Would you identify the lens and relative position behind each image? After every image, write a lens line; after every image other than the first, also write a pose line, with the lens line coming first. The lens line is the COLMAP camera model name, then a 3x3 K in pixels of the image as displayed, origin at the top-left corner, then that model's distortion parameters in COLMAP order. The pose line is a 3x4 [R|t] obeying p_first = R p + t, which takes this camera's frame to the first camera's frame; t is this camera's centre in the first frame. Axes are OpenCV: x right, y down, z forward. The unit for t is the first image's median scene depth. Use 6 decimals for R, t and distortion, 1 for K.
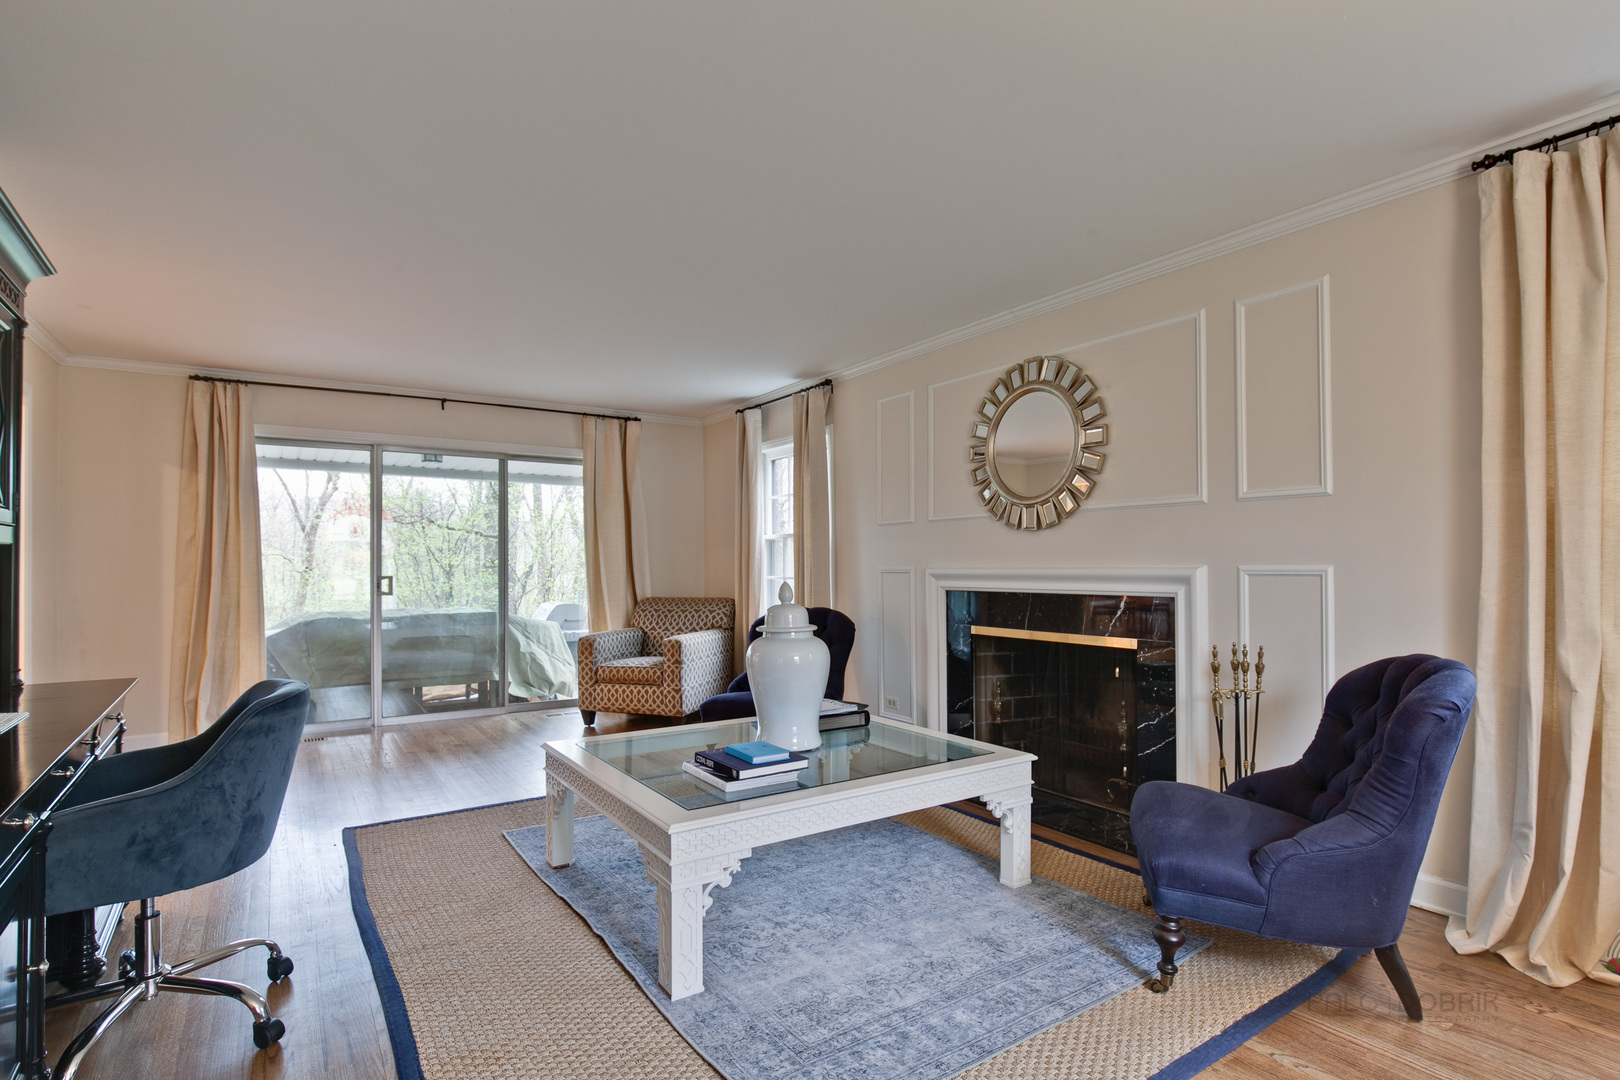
lens RADIAL K [[754.3, 0, 805.0], [0, 754.3, 547.9], [0, 0, 1]] dist [-0.020543, 0.006252]
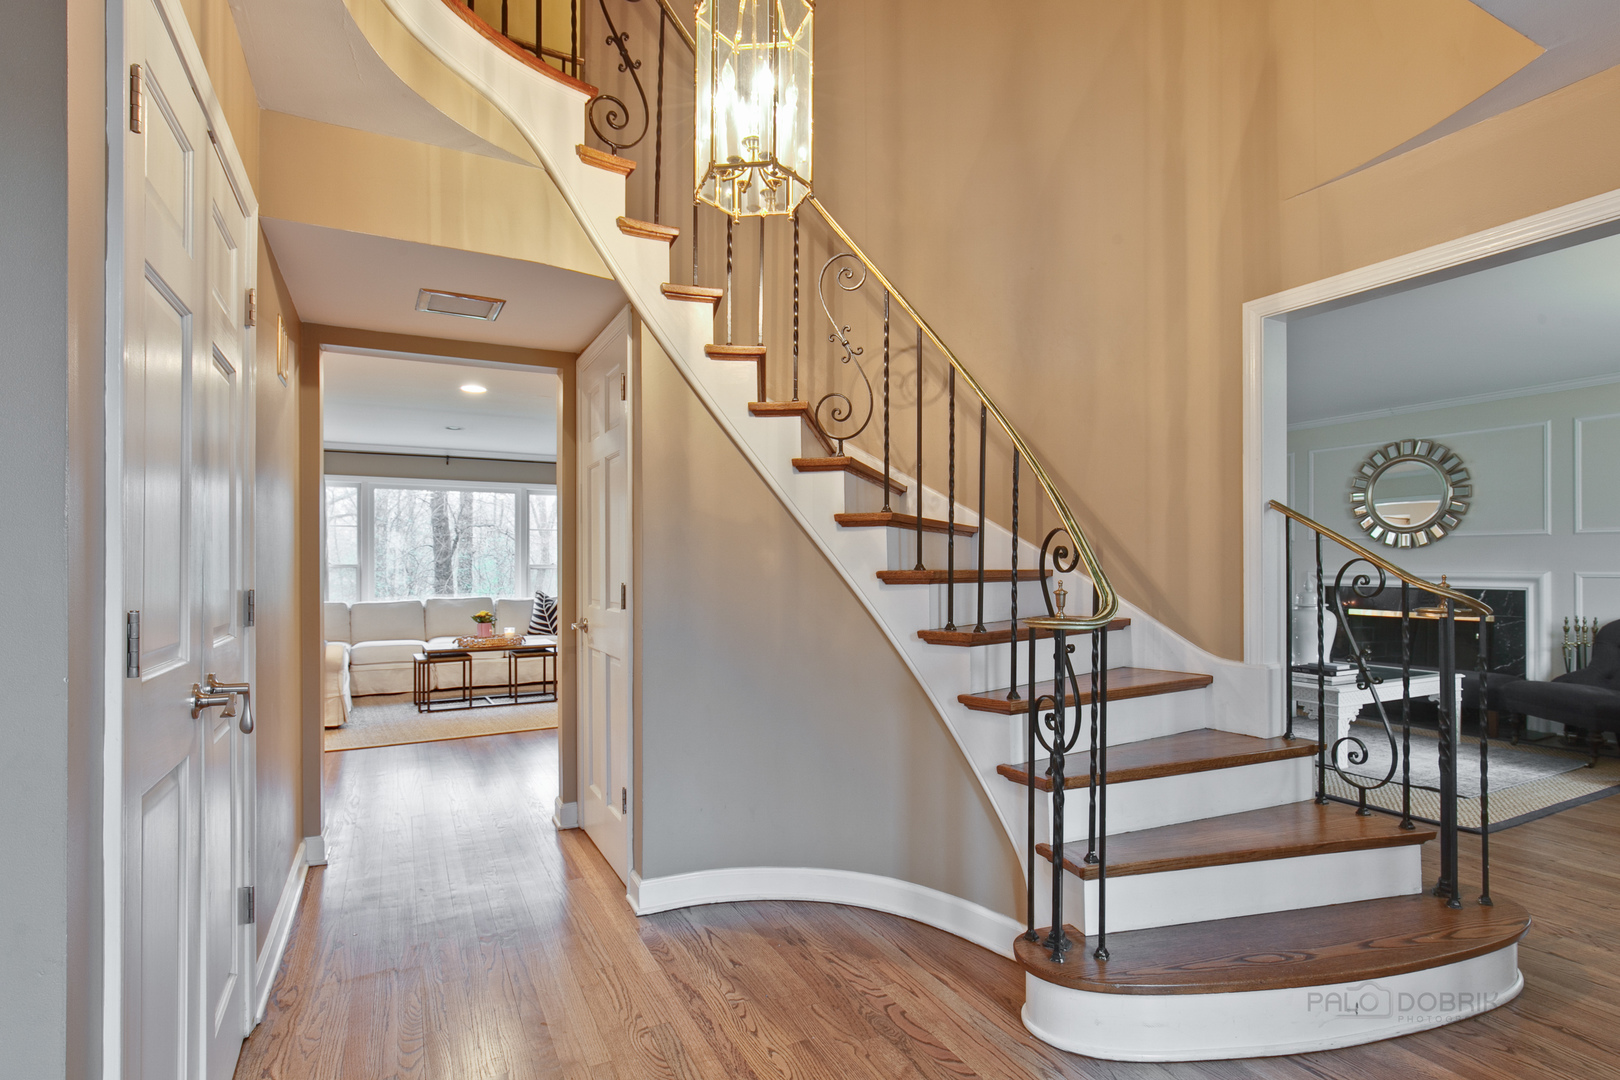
lens RADIAL K [[754.3, 0, 815.5], [0, 754.3, 551.0], [0, 0, 1]] dist [-0.020543, 0.006252]
pose [[0.993848, 0.002057, -0.110734, -0.822468], [-0.001259, 0.999973, 0.007273, -0.029702], [0.110746, -0.007089, 0.993823, -0.758070]]
